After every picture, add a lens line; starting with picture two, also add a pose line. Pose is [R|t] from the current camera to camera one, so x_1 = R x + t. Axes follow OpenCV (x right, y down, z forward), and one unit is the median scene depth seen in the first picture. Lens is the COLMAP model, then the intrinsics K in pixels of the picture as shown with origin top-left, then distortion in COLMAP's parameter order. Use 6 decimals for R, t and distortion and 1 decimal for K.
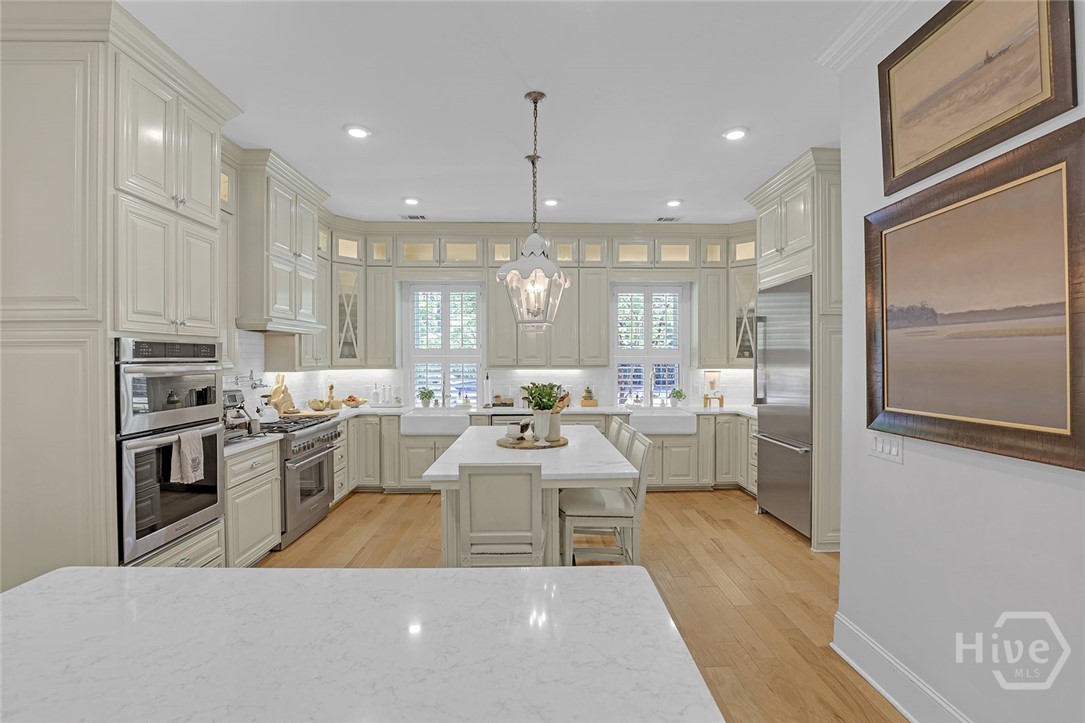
lens RADIAL K [[503.8, 0, 548.6], [0, 503.8, 360.9], [0, 0, 1]] dist [-0.036304, 0.006517]
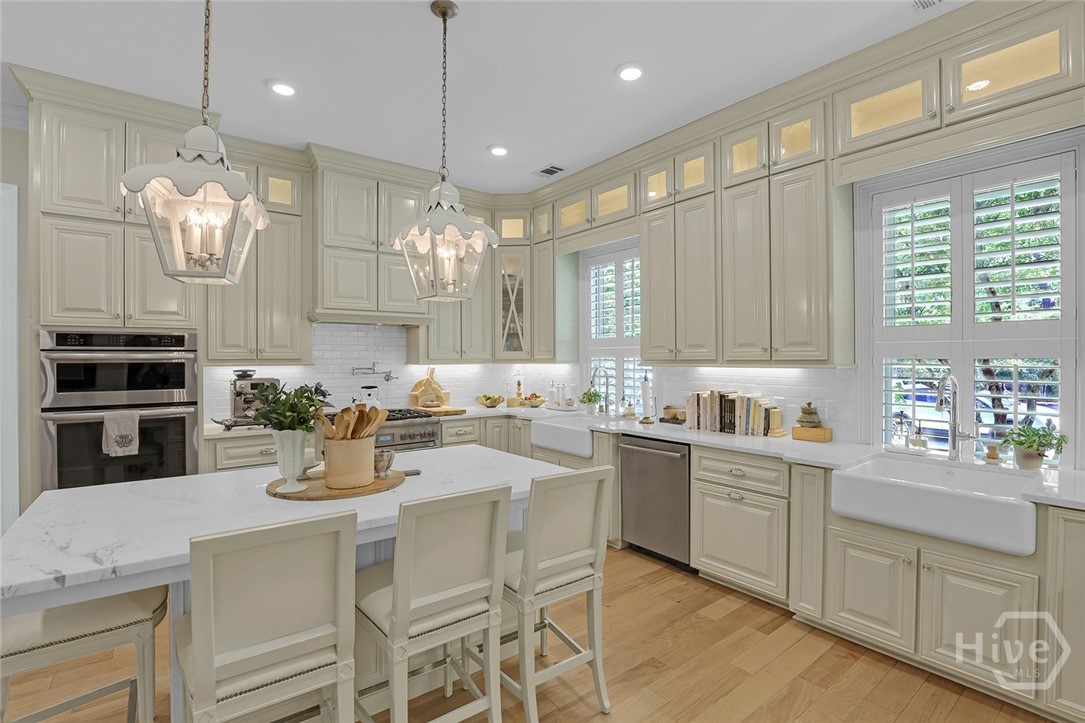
lens RADIAL K [[503.8, 0, 545.5], [0, 503.8, 361.9], [0, 0, 1]] dist [-0.036304, 0.006517]
pose [[0.590758, 0.006278, -0.806825, 0.433406], [-0.003693, 0.999980, 0.005077, 0.011111], [0.806841, -0.000019, 0.590769, 0.627664]]
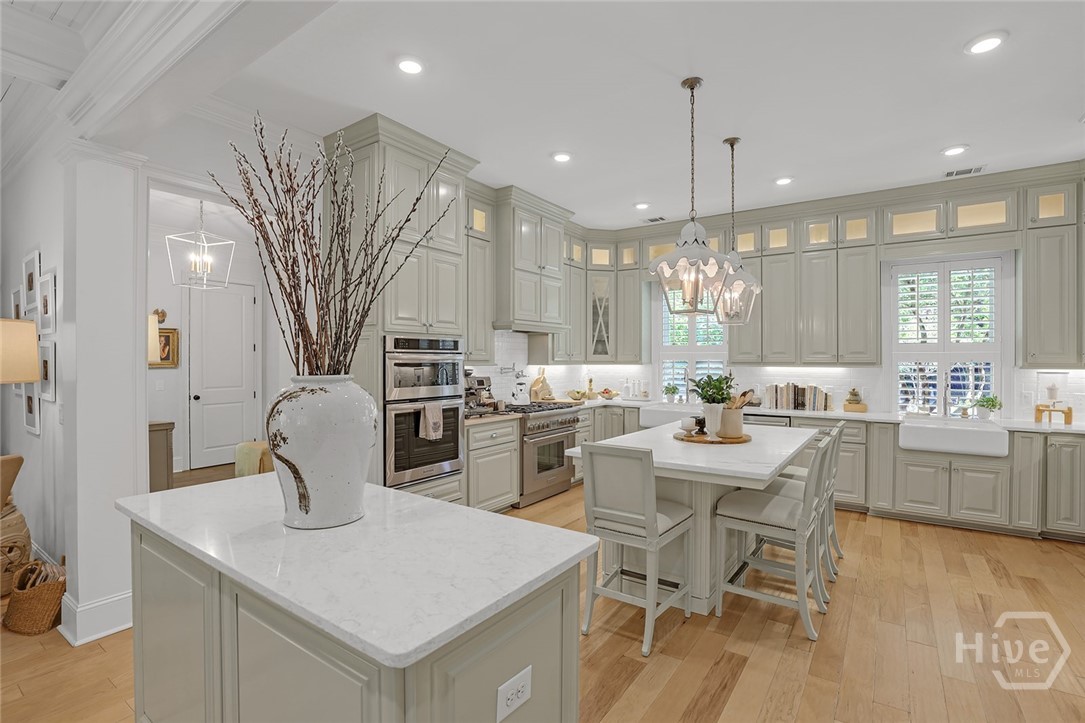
lens RADIAL K [[503.8, 0, 547.3], [0, 503.8, 361.5], [0, 0, 1]] dist [-0.036304, 0.006517]
pose [[0.804199, 0.006310, -0.594327, 0.210184], [-0.008044, 0.999968, -0.000268, 0.013727], [0.594306, 0.004996, 0.804223, 0.029404]]
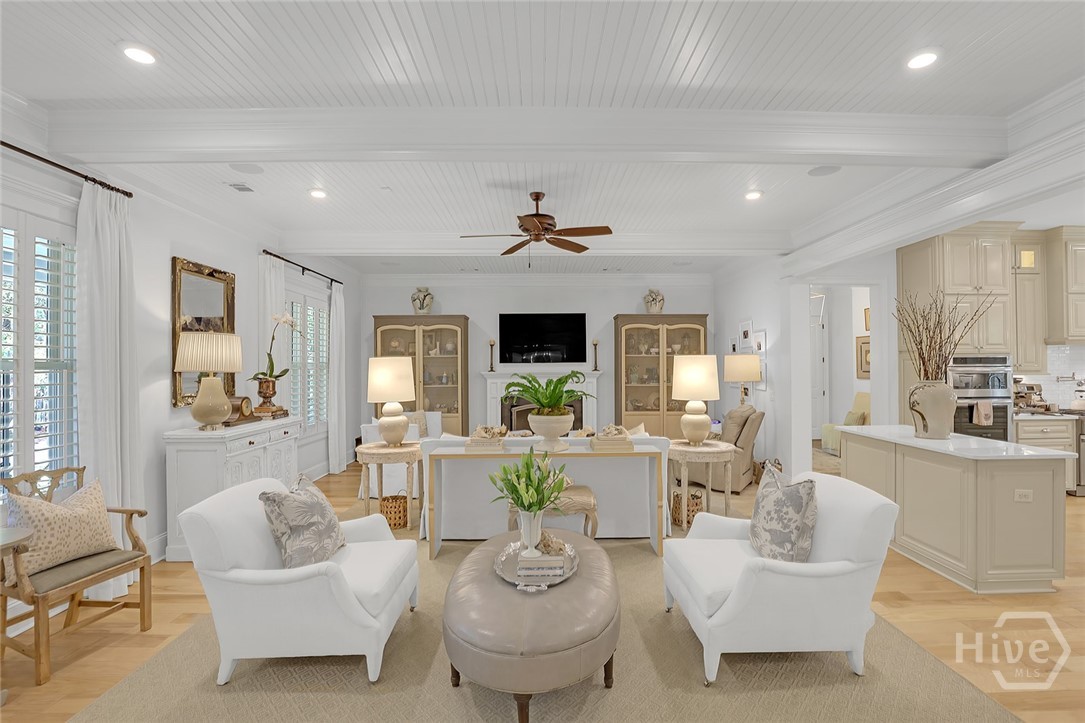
lens RADIAL K [[503.8, 0, 548.0], [0, 503.8, 362.0], [0, 0, 1]] dist [-0.036304, 0.006517]
pose [[-0.009395, -0.004193, -0.999947, 0.740680], [-0.000152, 0.999991, -0.004192, -0.004185], [0.999956, 0.000112, -0.009396, -0.438373]]
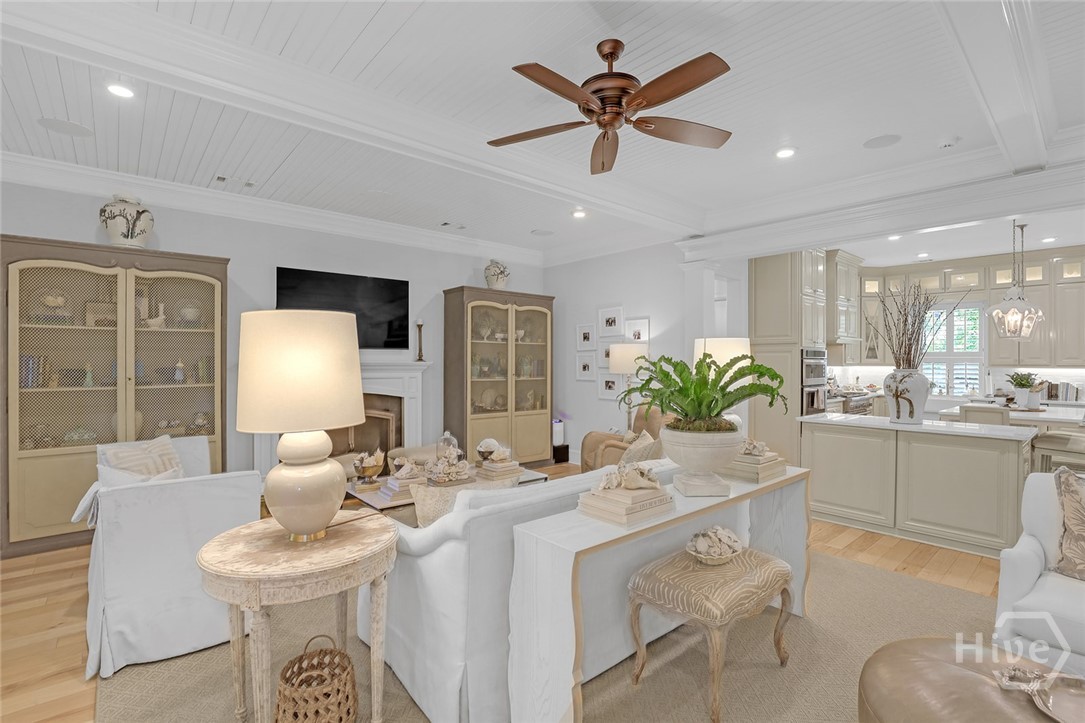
lens RADIAL K [[503.8, 0, 549.6], [0, 503.8, 361.4], [0, 0, 1]] dist [-0.036304, 0.006517]
pose [[0.639001, 0.006331, -0.769180, 0.163076], [-0.011024, 0.999939, -0.000928, 0.018236], [0.769127, 0.009073, 0.639032, -0.865785]]
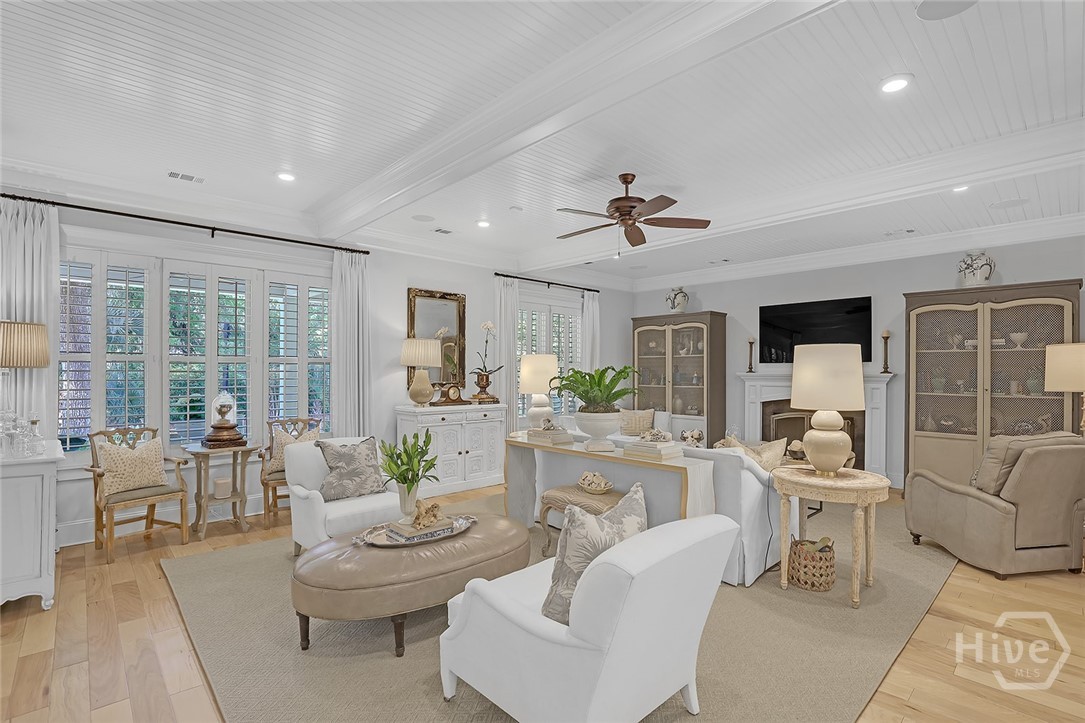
lens RADIAL K [[503.8, 0, 552.8], [0, 503.8, 364.8], [0, 0, 1]] dist [-0.036304, 0.006517]
pose [[-0.742422, -0.008942, -0.669873, 0.473988], [-0.006285, 0.999960, -0.006383, 0.011879], [0.669903, -0.000529, -0.742449, 0.103419]]
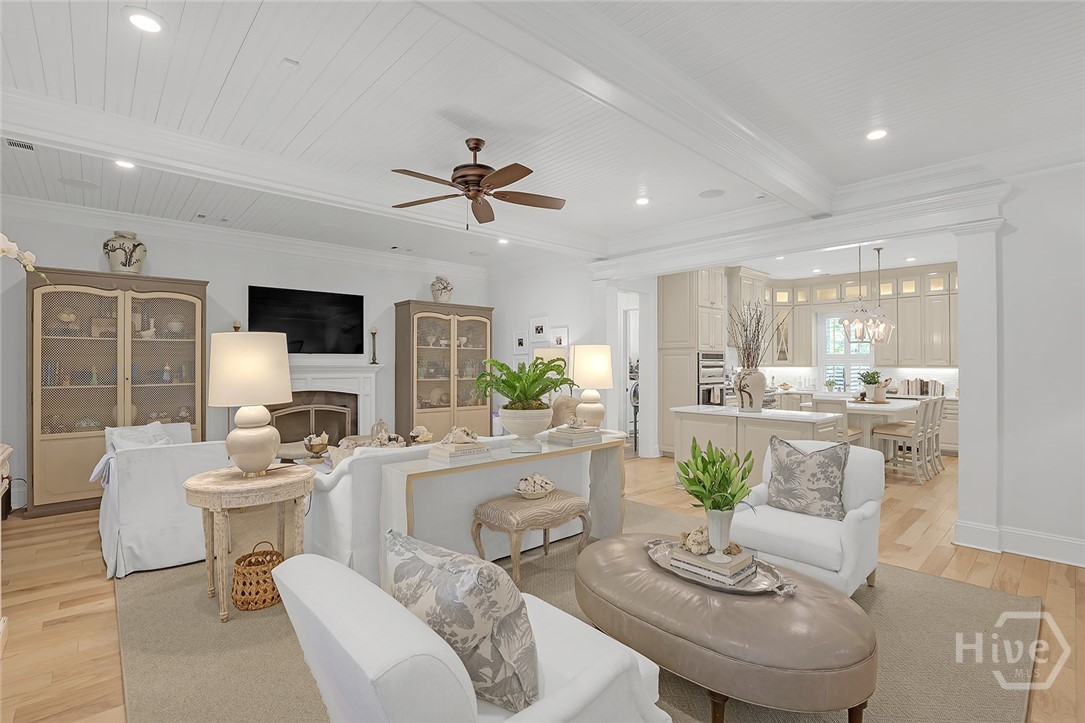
lens RADIAL K [[503.8, 0, 549.1], [0, 503.8, 360.9], [0, 0, 1]] dist [-0.036304, 0.006517]
pose [[0.656632, -0.001457, -0.754209, 0.449037], [-0.007170, 0.999941, -0.008174, 0.019103], [0.754177, 0.010775, 0.656583, -0.891483]]
